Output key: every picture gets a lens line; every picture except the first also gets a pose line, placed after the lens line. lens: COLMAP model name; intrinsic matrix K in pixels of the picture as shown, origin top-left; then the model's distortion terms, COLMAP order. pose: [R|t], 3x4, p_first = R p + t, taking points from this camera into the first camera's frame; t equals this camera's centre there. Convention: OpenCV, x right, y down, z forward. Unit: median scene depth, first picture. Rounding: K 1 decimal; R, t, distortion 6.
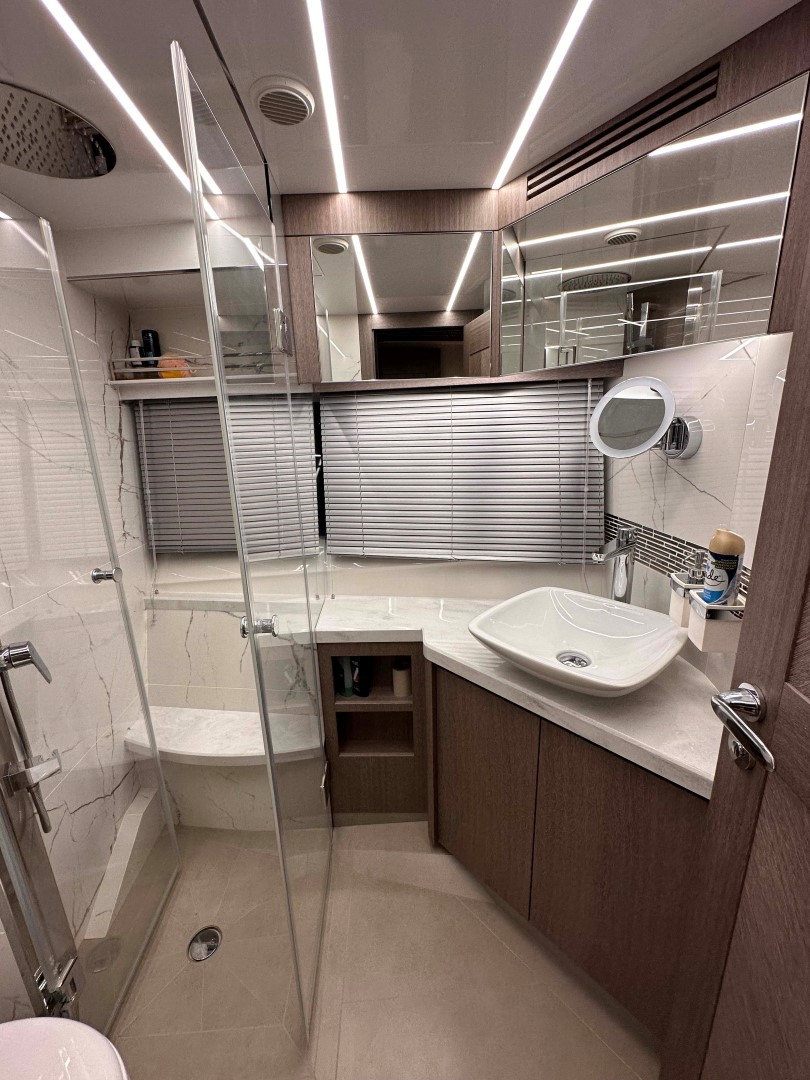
lens RADIAL K [[432.4, 0, 403.8], [0, 432.4, 540.4], [0, 0, 1]] dist [-0.003083, 0.000942]
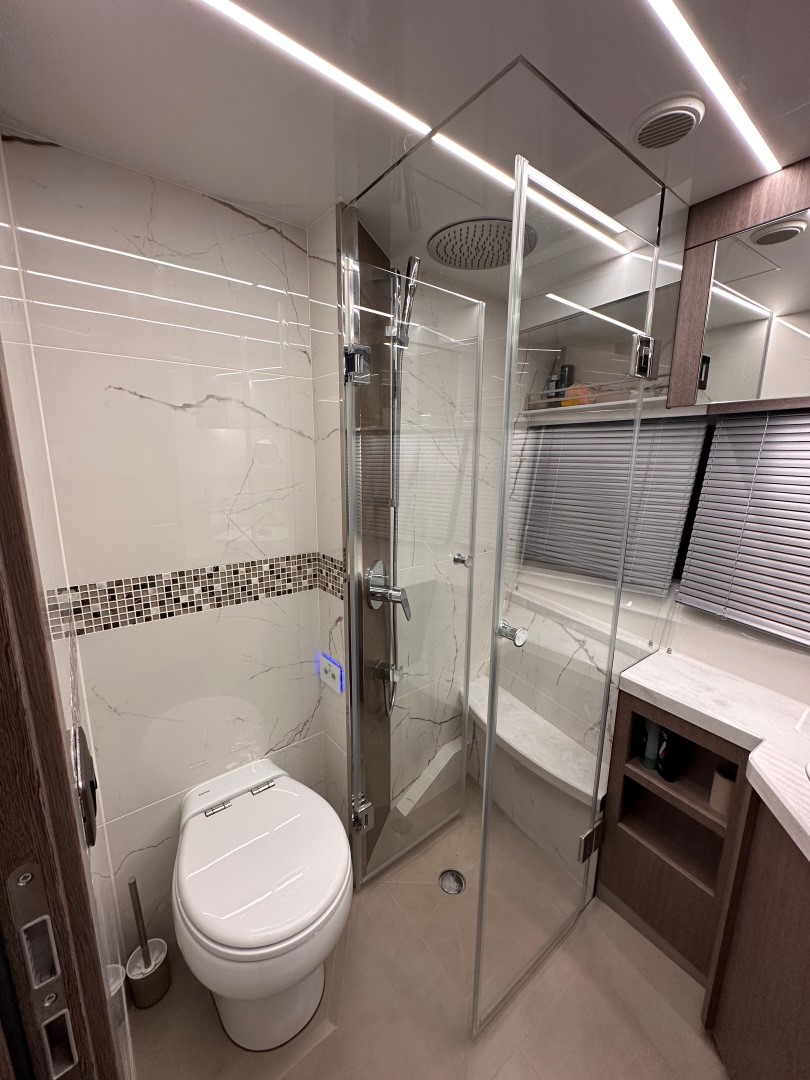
lens RADIAL K [[432.4, 0, 403.1], [0, 432.4, 540.3], [0, 0, 1]] dist [-0.003083, 0.000942]
pose [[0.562762, 0.197955, -0.802566, 0.194293], [-0.231762, 0.969746, 0.076679, -0.027623], [0.793464, 0.142852, 0.591615, 0.052073]]
